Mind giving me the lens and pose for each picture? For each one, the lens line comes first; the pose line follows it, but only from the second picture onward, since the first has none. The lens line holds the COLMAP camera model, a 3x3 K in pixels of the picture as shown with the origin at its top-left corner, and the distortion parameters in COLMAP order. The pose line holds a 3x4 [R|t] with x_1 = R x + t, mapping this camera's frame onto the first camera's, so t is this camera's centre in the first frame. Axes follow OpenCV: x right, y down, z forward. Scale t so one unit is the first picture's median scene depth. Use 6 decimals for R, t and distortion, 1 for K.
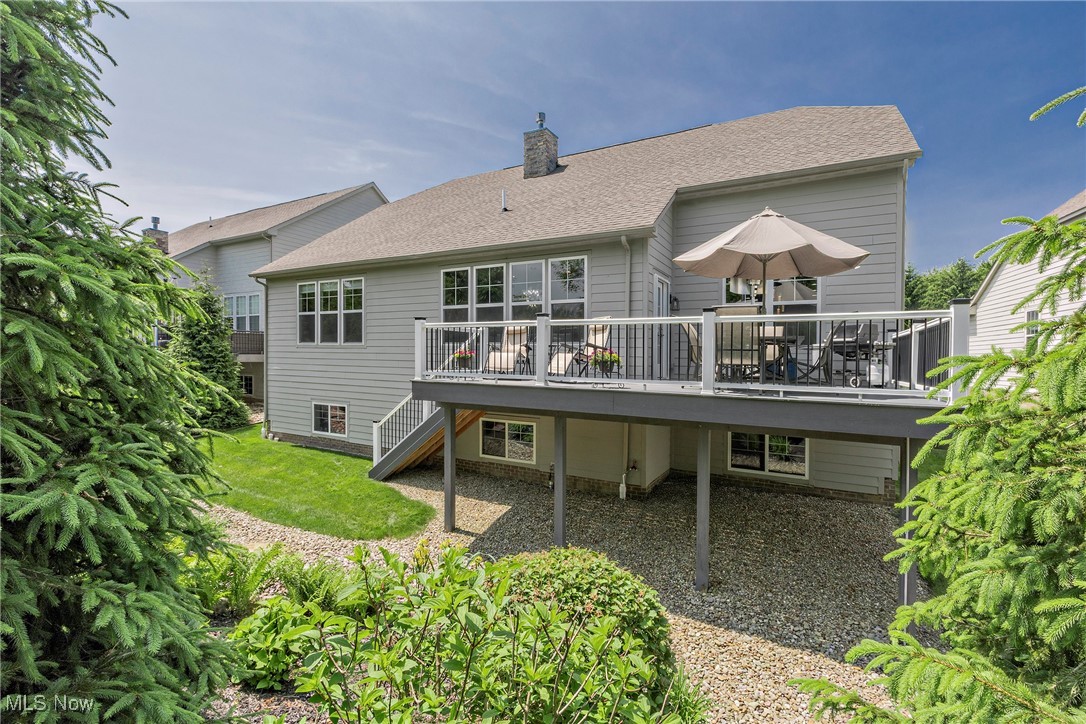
lens RADIAL K [[600.2, 0, 543.0], [0, 600.2, 362.0], [0, 0, 1]] dist [0.002923, 0.000255]
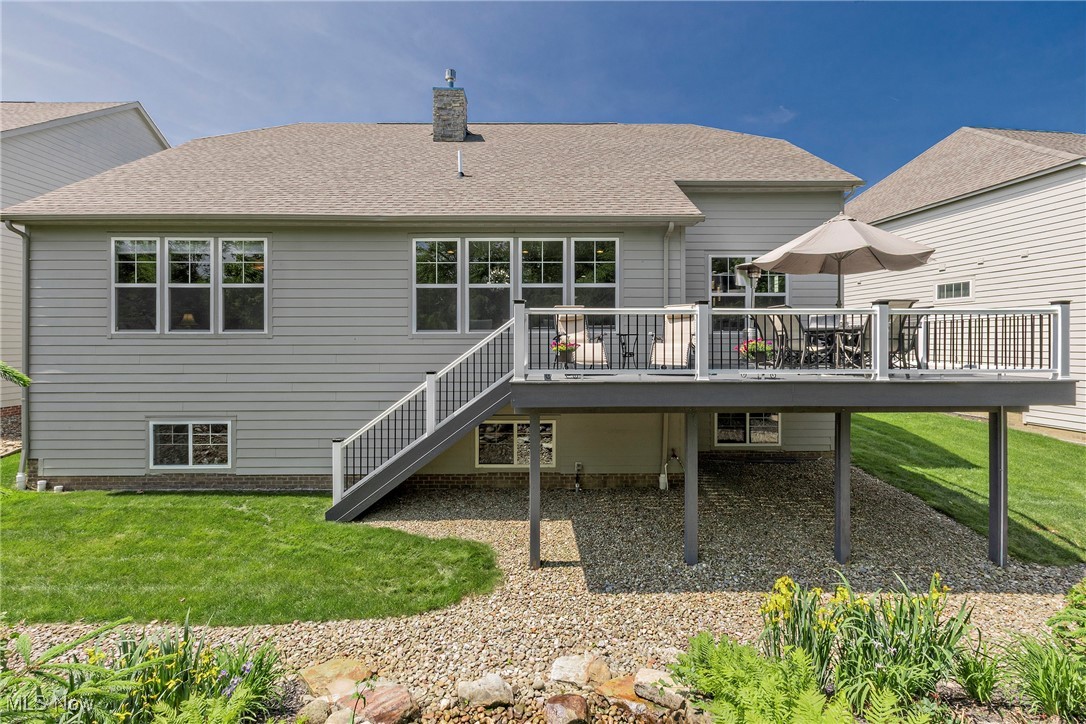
lens RADIAL K [[531.8, 0, 543.0], [0, 531.8, 362.0], [0, 0, 1]] dist [0.004021, 0.000118]
pose [[0.815399, -0.036023, 0.577778, -0.452225], [0.018625, 0.999178, 0.036011, -0.014110], [-0.578600, -0.018602, 0.815399, 0.346574]]
